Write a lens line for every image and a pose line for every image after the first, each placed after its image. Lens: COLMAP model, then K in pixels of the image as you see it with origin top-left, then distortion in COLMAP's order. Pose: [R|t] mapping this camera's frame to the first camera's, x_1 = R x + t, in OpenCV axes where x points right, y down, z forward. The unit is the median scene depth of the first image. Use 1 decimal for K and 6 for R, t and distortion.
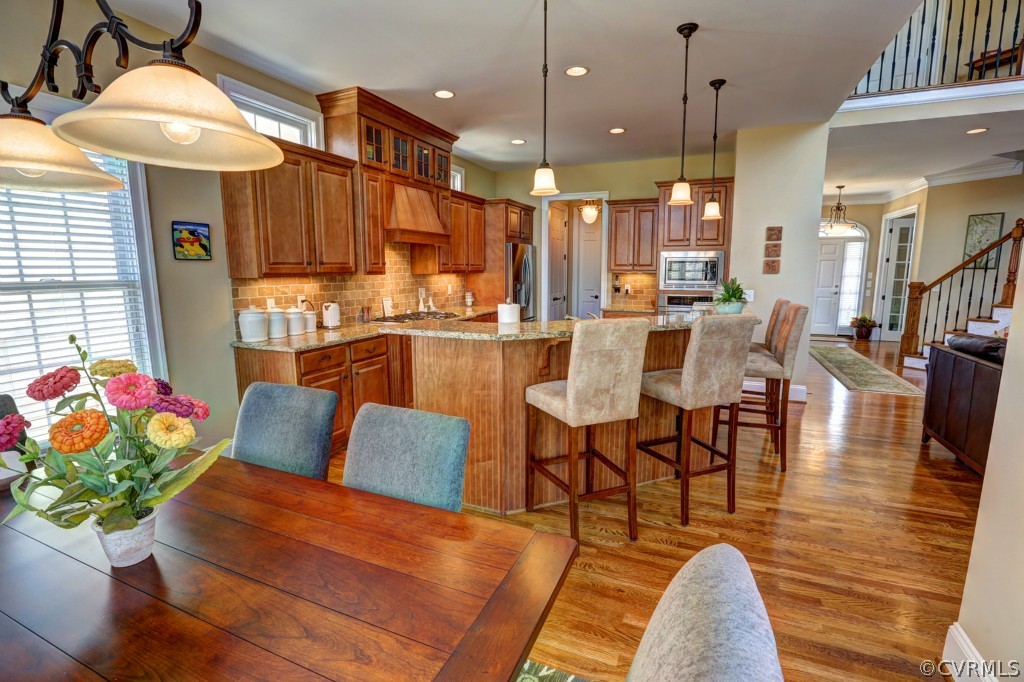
lens RADIAL K [[466.9, 0, 512.0], [0, 466.9, 341.0], [0, 0, 1]] dist [-0.049801, 0.016917]
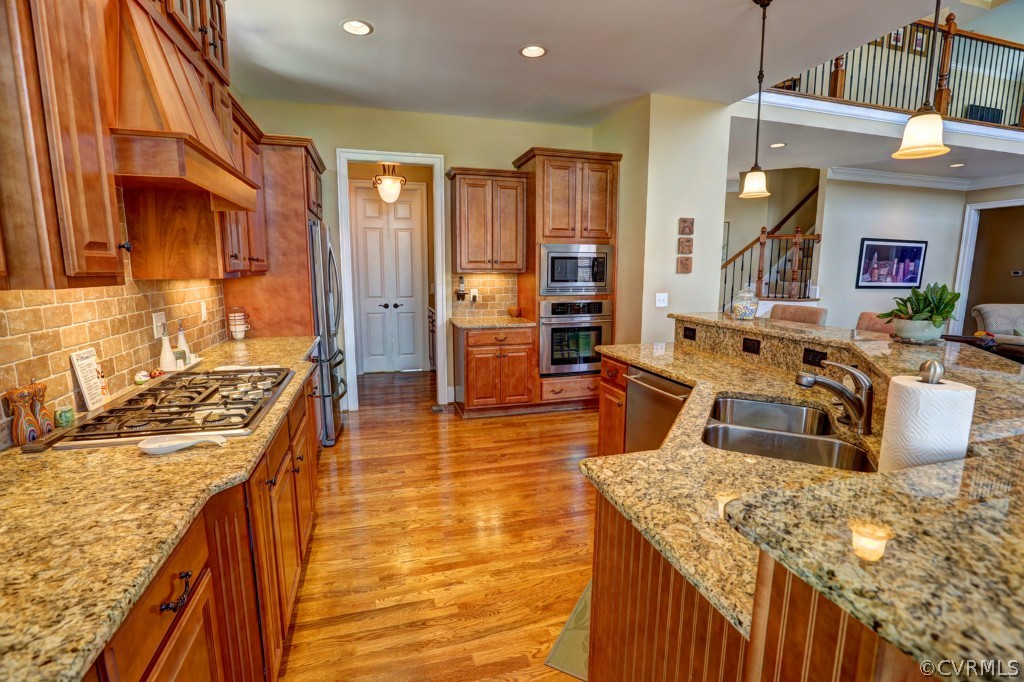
lens RADIAL K [[466.9, 0, 512.0], [0, 466.9, 341.0], [0, 0, 1]] dist [-0.049801, 0.016917]
pose [[0.768594, -0.095740, 0.632532, -0.188199], [0.094756, 0.994869, 0.035445, -0.065157], [-0.632680, 0.032694, 0.773723, 0.430598]]
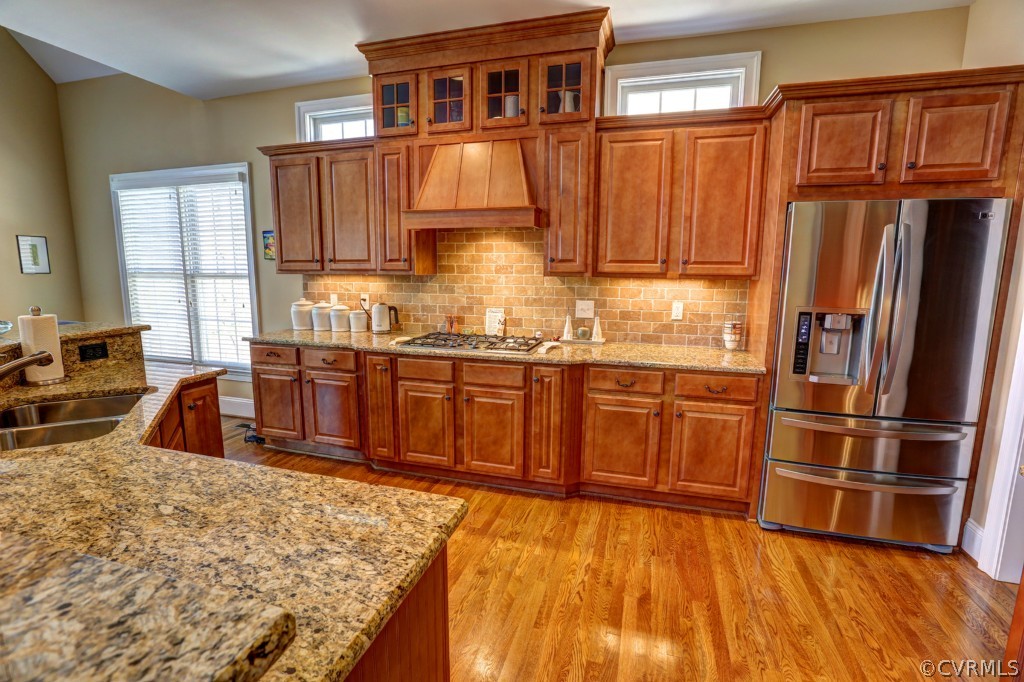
lens RADIAL K [[466.9, 0, 512.0], [0, 466.9, 341.0], [0, 0, 1]] dist [-0.049801, 0.016917]
pose [[0.118364, 0.144663, -0.982376, 0.350526], [-0.163103, 0.978726, 0.124474, -0.109567], [0.979483, 0.145495, 0.139440, 0.744438]]
